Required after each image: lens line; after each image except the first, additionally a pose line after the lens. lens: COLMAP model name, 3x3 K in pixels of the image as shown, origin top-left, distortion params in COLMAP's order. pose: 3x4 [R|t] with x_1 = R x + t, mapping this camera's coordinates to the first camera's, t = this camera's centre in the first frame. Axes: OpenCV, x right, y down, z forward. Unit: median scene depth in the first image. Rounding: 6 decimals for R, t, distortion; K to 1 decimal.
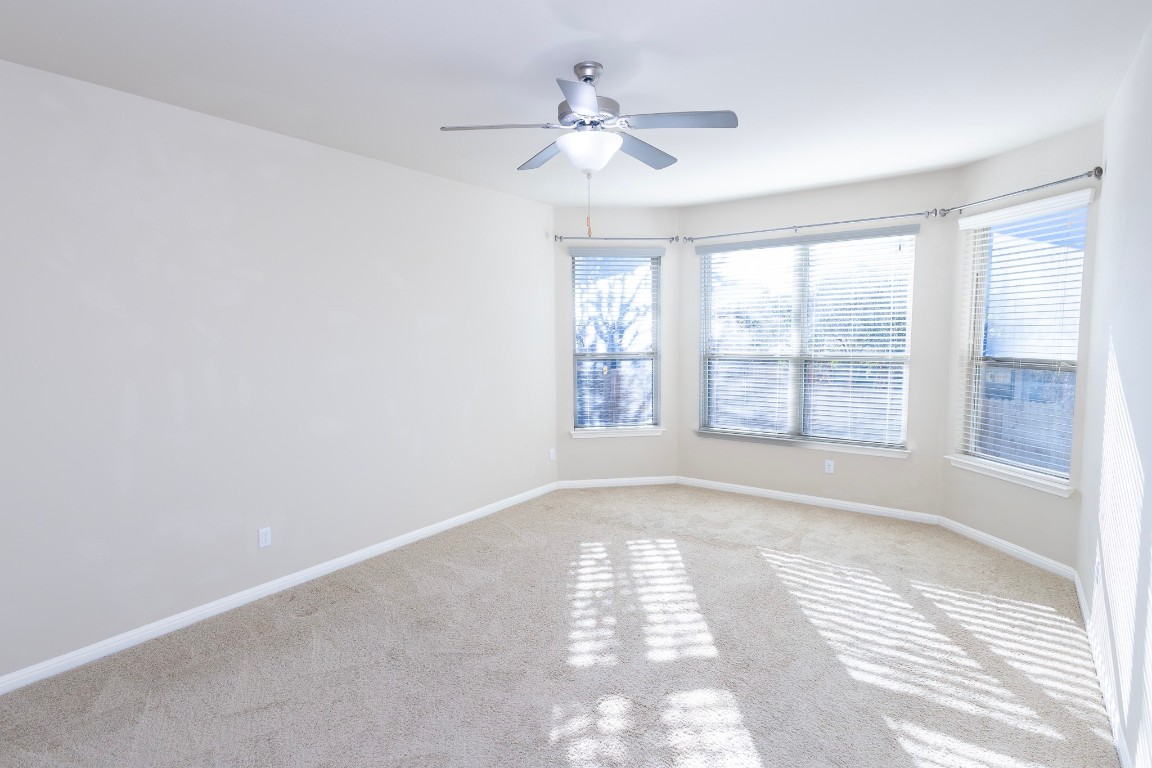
lens RADIAL K [[584.4, 0, 579.7], [0, 584.4, 378.6], [0, 0, 1]] dist [0.017600, 0.000539]
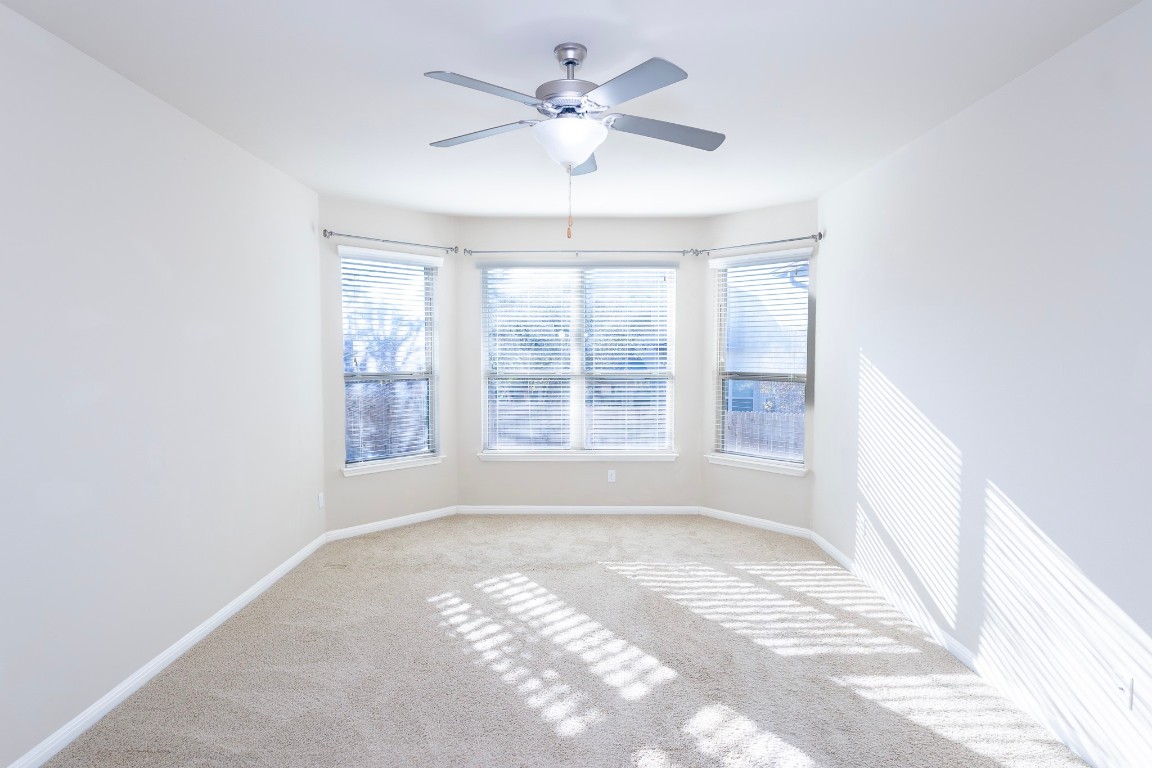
lens RADIAL K [[594.7, 0, 577.2], [0, 594.7, 381.2], [0, 0, 1]] dist [-0.011618, 0.001554]
pose [[0.818475, -0.020120, 0.574189, -0.345749], [0.038092, 0.999088, -0.019289, -0.006826], [-0.573278, 0.037659, 0.818495, 0.191373]]
